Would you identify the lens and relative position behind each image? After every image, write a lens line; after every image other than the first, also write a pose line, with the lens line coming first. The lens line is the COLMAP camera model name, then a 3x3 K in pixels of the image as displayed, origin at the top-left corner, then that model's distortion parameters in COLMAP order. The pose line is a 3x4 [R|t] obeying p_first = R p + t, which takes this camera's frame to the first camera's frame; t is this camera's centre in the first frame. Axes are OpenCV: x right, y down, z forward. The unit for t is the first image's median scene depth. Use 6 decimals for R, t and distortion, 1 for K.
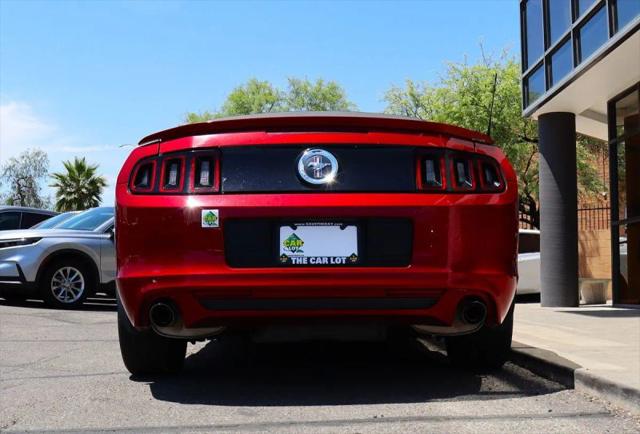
lens RADIAL K [[837.6, 0, 321.4], [0, 837.6, 211.9], [0, 0, 1]] dist [-0.133045, 0.000000]
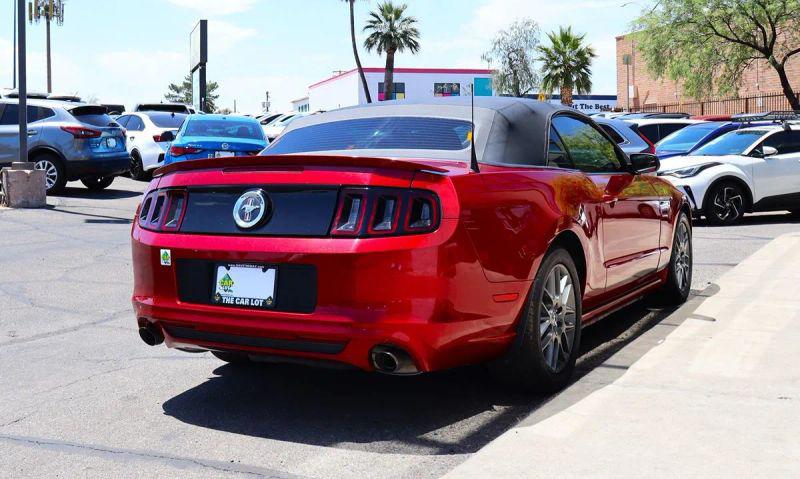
lens RADIAL K [[938.2, 0, 372.1], [0, 938.2, 193.2], [0, 0, 1]] dist [-0.099557, 0.000000]
pose [[0.854565, 0.005616, -0.519315, 0.256465], [0.063096, 0.991412, 0.114549, -0.069323], [0.515498, -0.130656, 0.846871, 0.032828]]
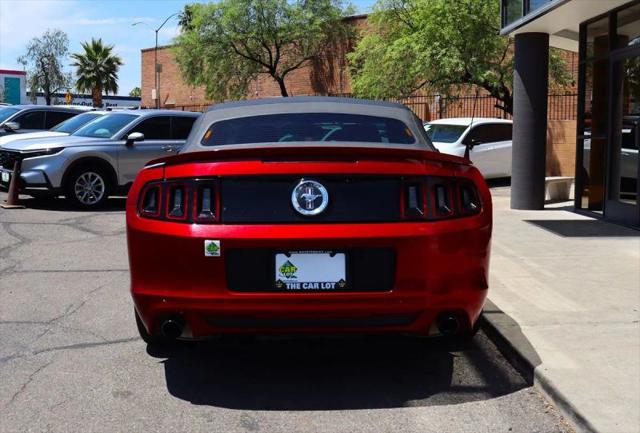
lens RADIAL K [[743.4, 0, 313.4], [0, 743.4, 218.3], [0, 0, 1]] dist [-0.119484, 0.000000]
pose [[0.999992, -0.000014, -0.004111, 0.001583], [0.000799, 0.981566, 0.191123, -0.074735], [0.004033, -0.191124, 0.981558, 0.015095]]
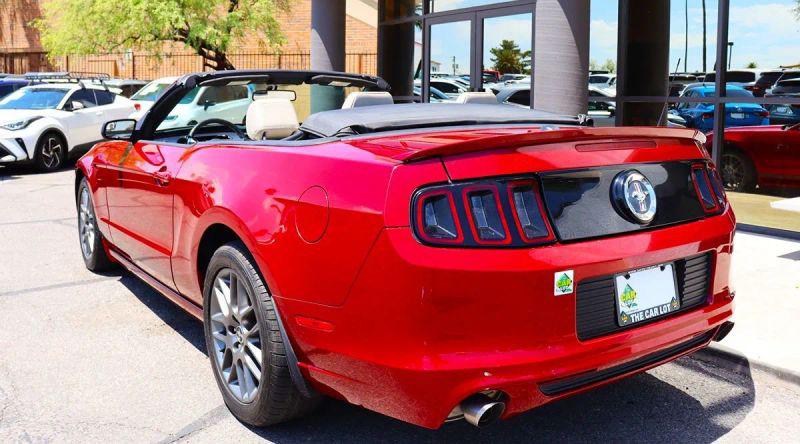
lens RADIAL K [[714.0, 0, 377.7], [0, 714.0, 185.5], [0, 0, 1]] dist [-0.088800, 0.075264]
pose [[0.836755, -0.065327, 0.543667, -0.207222], [-0.049777, 0.979673, 0.194328, -0.064991], [-0.545311, -0.189667, 0.816494, 0.202891]]
